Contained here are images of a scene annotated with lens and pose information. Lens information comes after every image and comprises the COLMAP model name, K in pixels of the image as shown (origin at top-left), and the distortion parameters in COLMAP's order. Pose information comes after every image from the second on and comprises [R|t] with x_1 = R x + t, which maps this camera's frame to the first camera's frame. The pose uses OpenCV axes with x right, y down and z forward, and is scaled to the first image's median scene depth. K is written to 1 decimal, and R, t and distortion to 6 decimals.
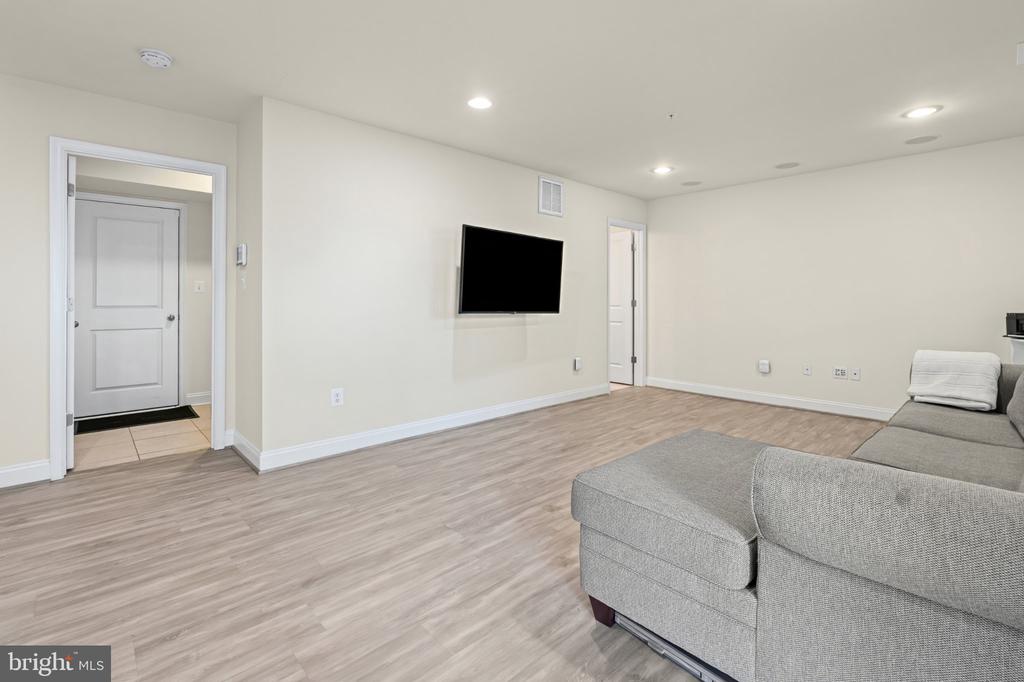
lens RADIAL K [[461.2, 0, 512.5], [0, 461.2, 301.3], [0, 0, 1]] dist [-0.008560, -0.000229]
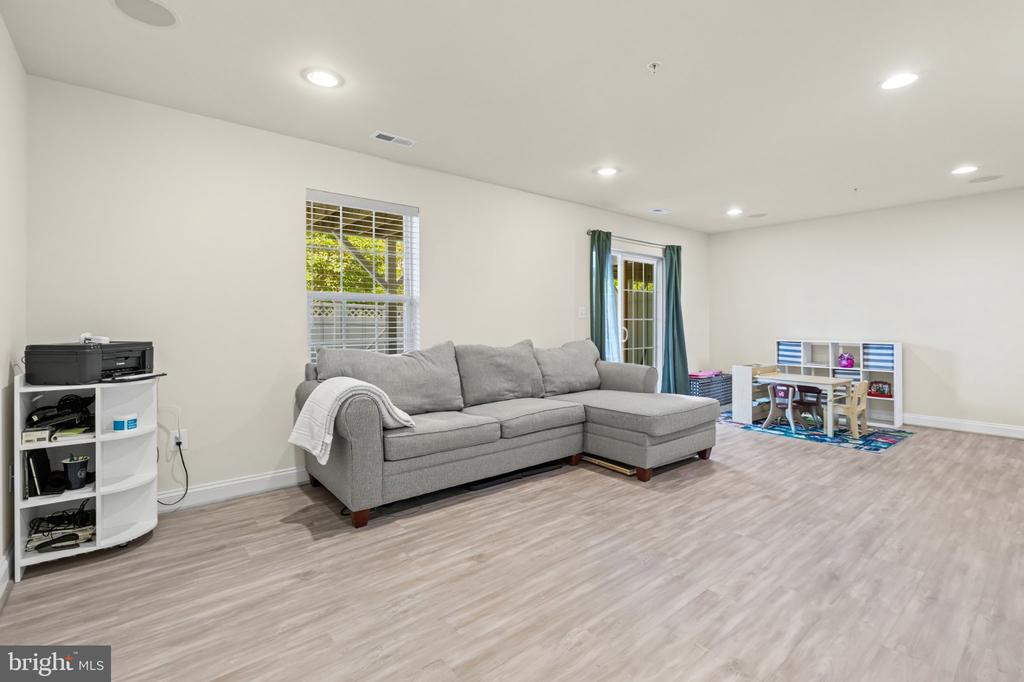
lens RADIAL K [[465.9, 0, 512.7], [0, 465.9, 323.9], [0, 0, 1]] dist [-0.012166, -0.000432]
pose [[-0.997988, 0.000946, 0.063394, 0.672105], [0.001011, 0.999999, 0.000984, -0.007034], [-0.063393, 0.001046, -0.997988, 2.230110]]
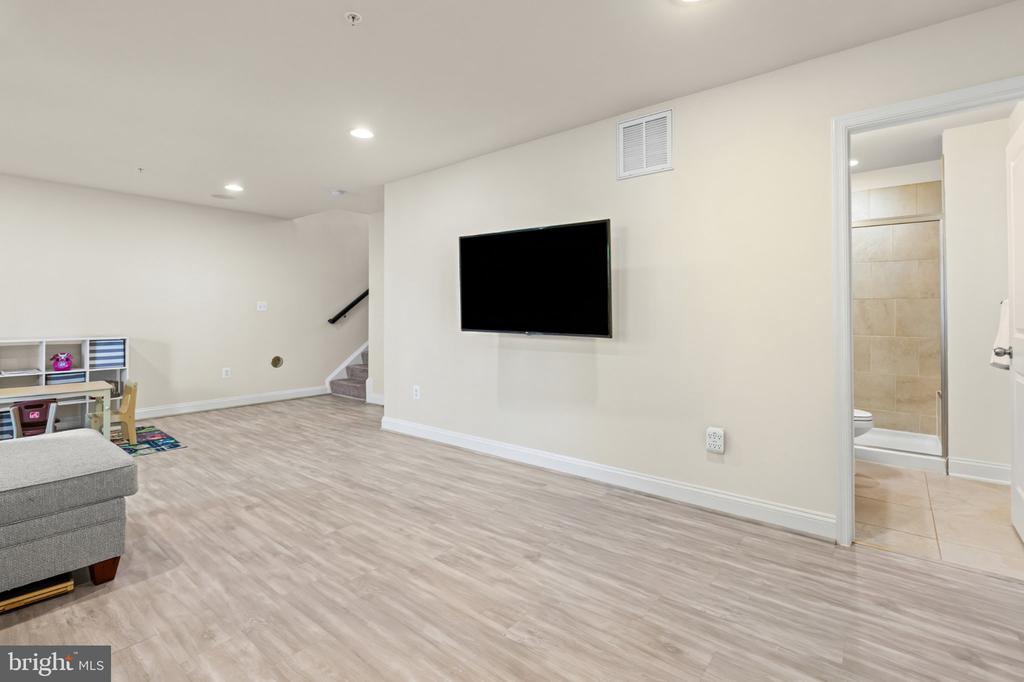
lens RADIAL K [[471.0, 0, 524.2], [0, 471.0, 311.1], [0, 0, 1]] dist [-0.005538, -0.000314]
pose [[0.154088, -0.010200, -0.988004, 1.288416], [0.001431, 0.999948, -0.010101, -0.006324], [0.988056, 0.000142, 0.154095, 1.455592]]
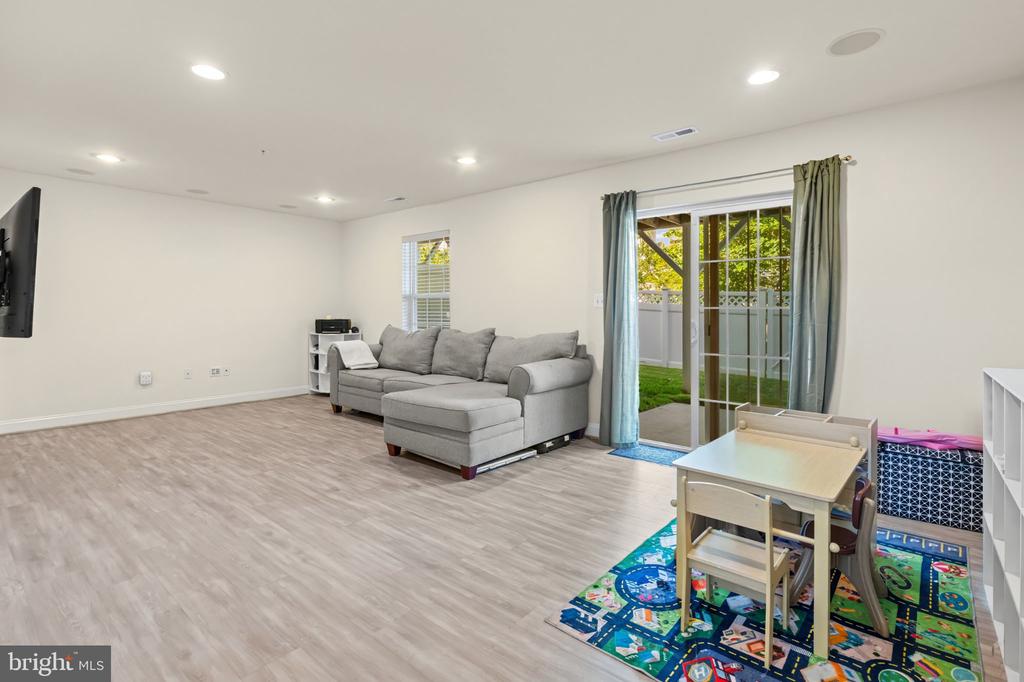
lens RADIAL K [[485.9, 0, 512.5], [0, 485.9, 311.8], [0, 0, 1]] dist [-0.012200, -0.000031]
pose [[-0.127910, -0.000667, 0.991786, -1.199999], [-0.001284, 0.999999, 0.000507, -0.011791], [-0.991785, -0.001209, -0.127911, 0.693917]]
